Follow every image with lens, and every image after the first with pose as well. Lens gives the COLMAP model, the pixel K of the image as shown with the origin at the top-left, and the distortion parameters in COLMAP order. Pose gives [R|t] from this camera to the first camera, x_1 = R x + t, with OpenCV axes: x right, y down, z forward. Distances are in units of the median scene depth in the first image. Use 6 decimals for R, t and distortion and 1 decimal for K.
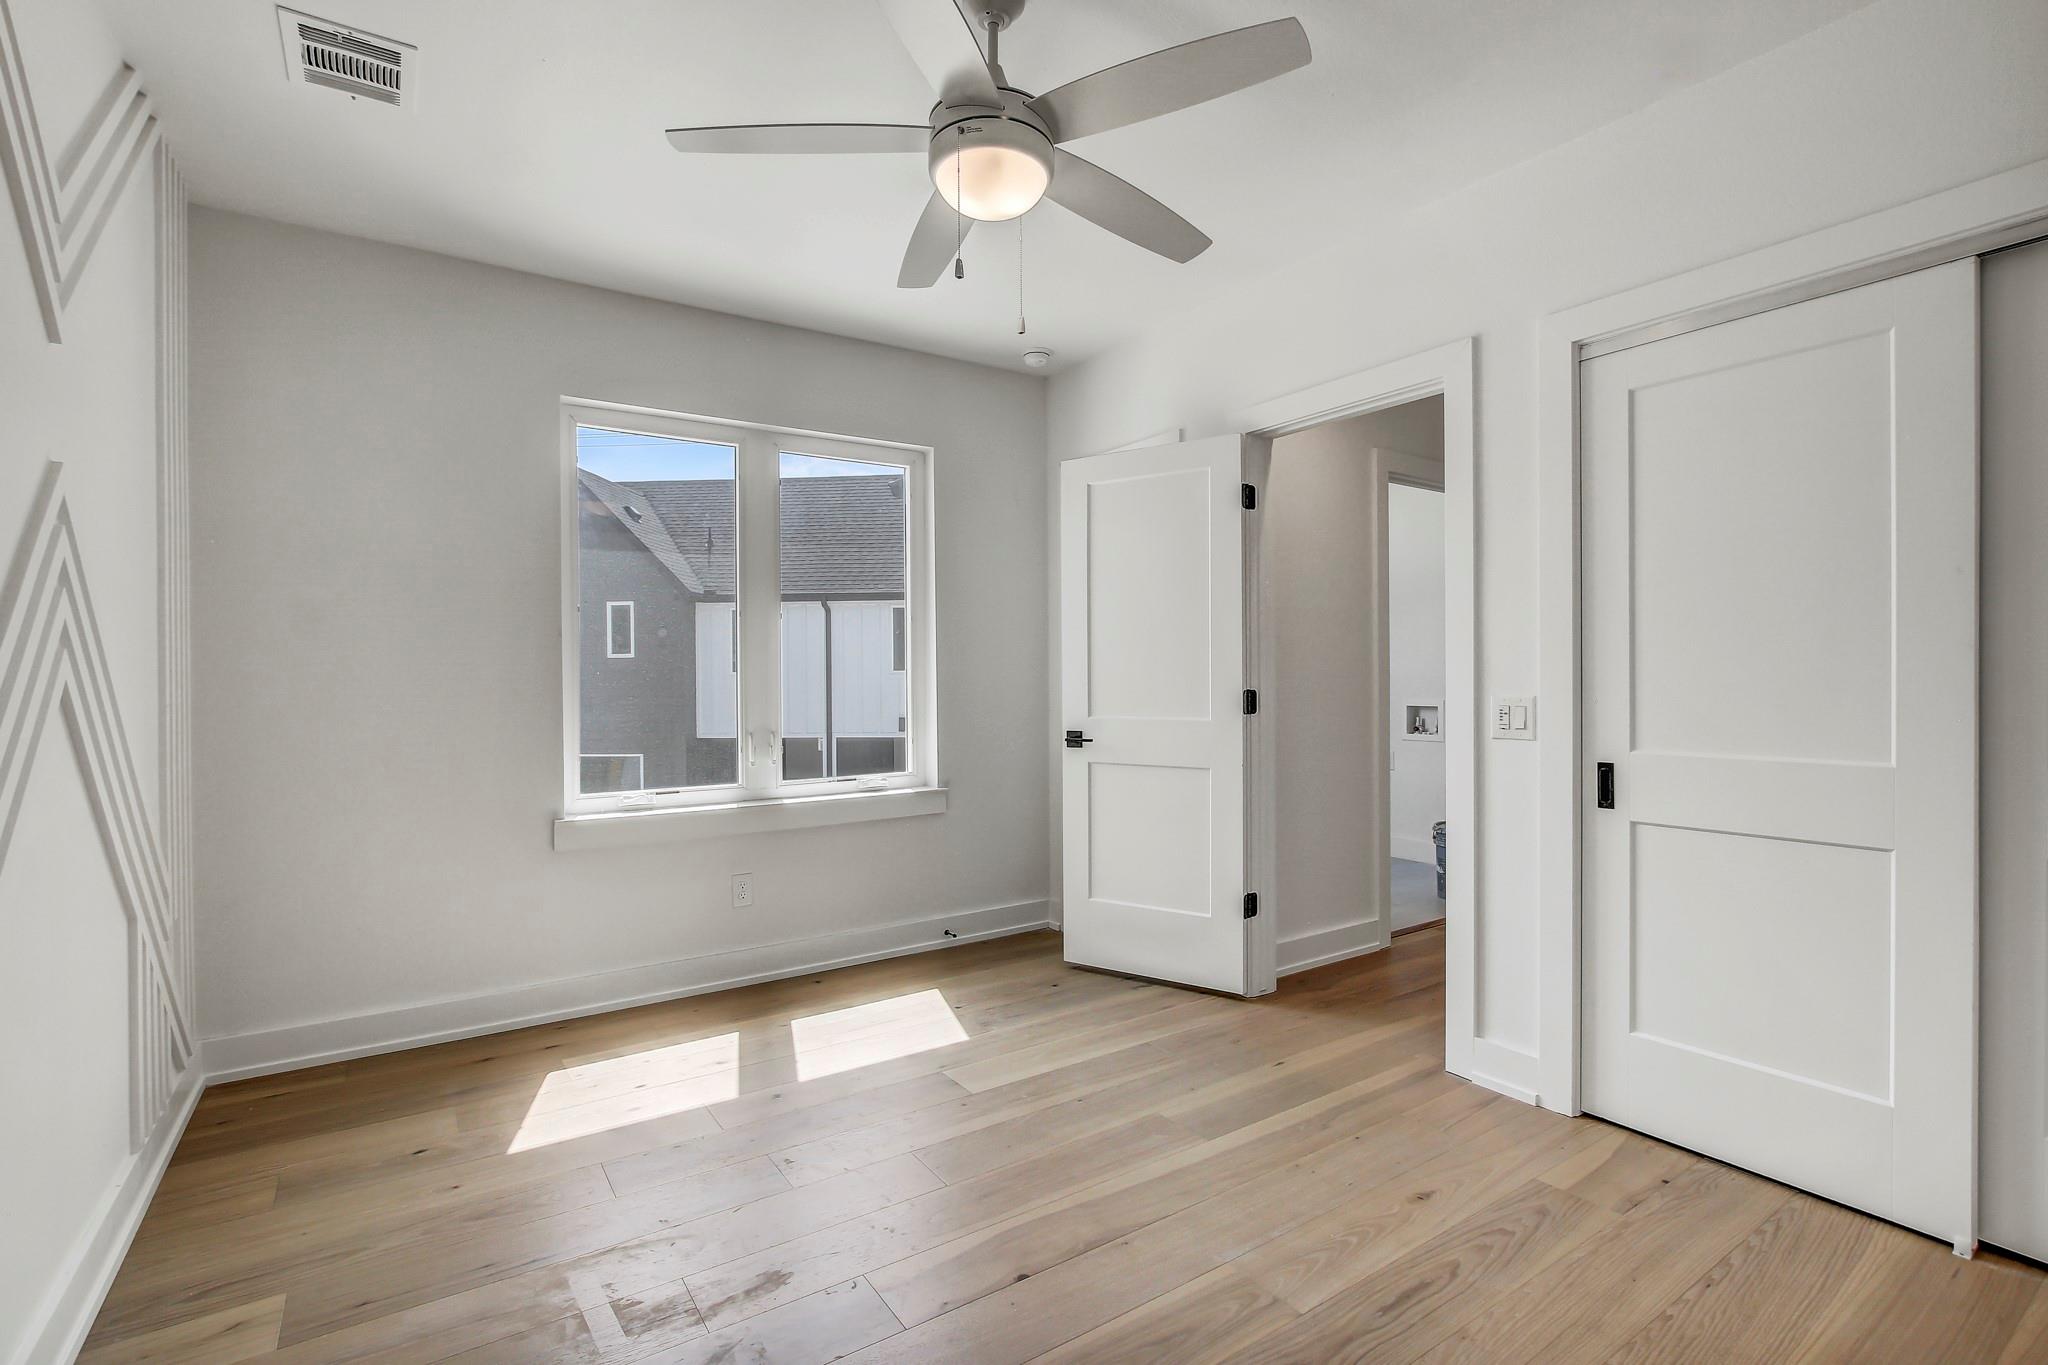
lens RADIAL K [[943.3, 0, 1021.2], [0, 943.3, 676.6], [0, 0, 1]] dist [-0.021100, 0.004377]
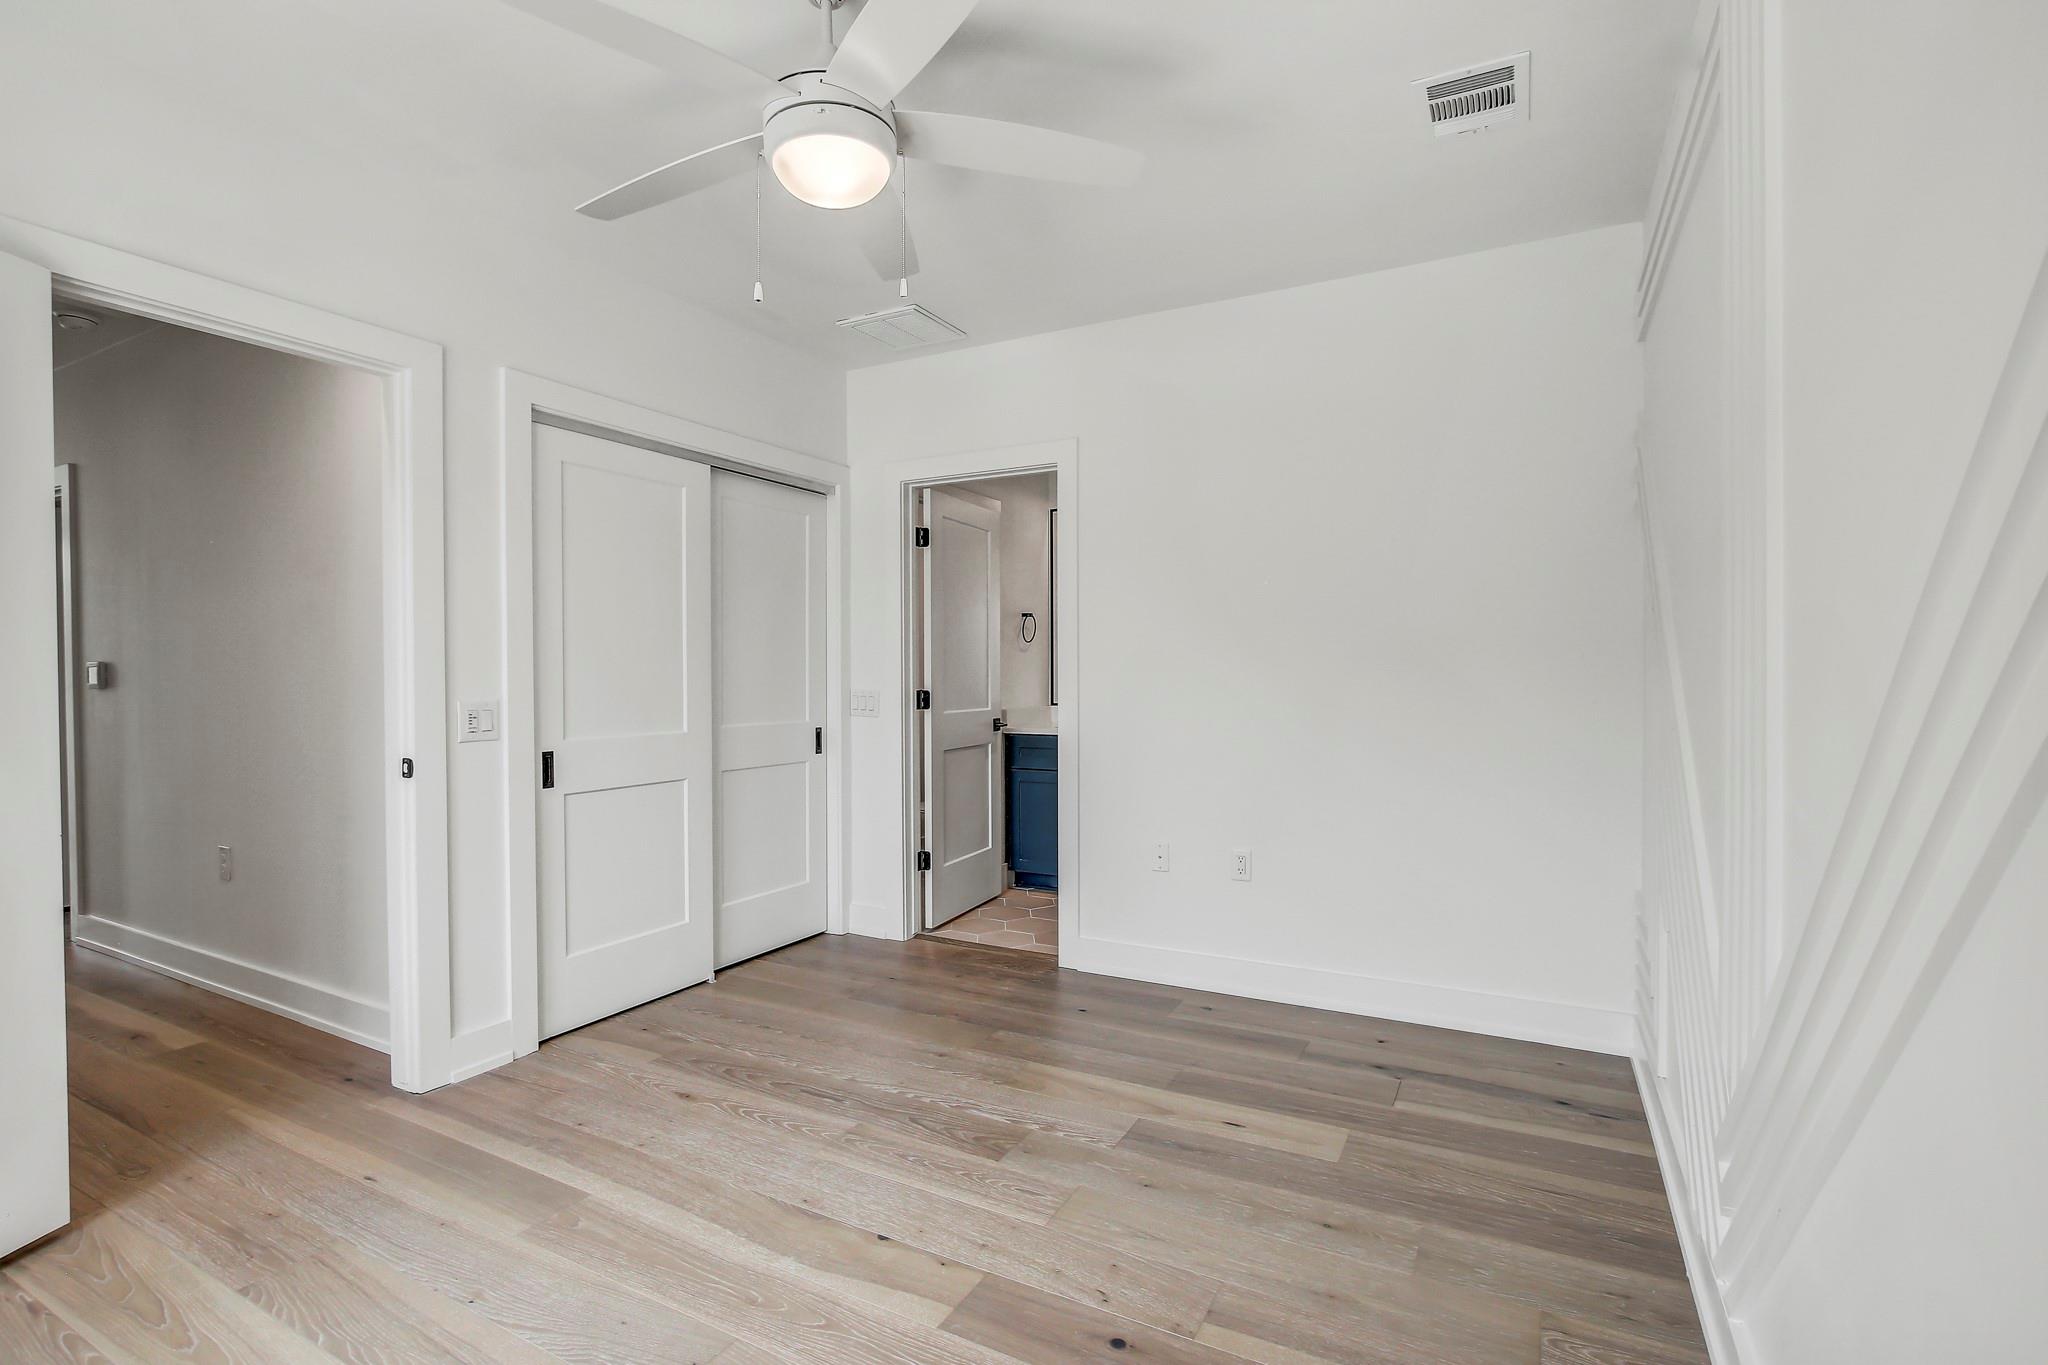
lens RADIAL K [[943.3, 0, 1010.7], [0, 943.3, 683.0], [0, 0, 1]] dist [-0.021100, 0.004377]
pose [[-0.455981, -0.000583, 0.889989, -0.768492], [0.008374, 0.999953, 0.004946, 0.000014], [-0.889950, 0.009708, -0.455954, 1.020170]]
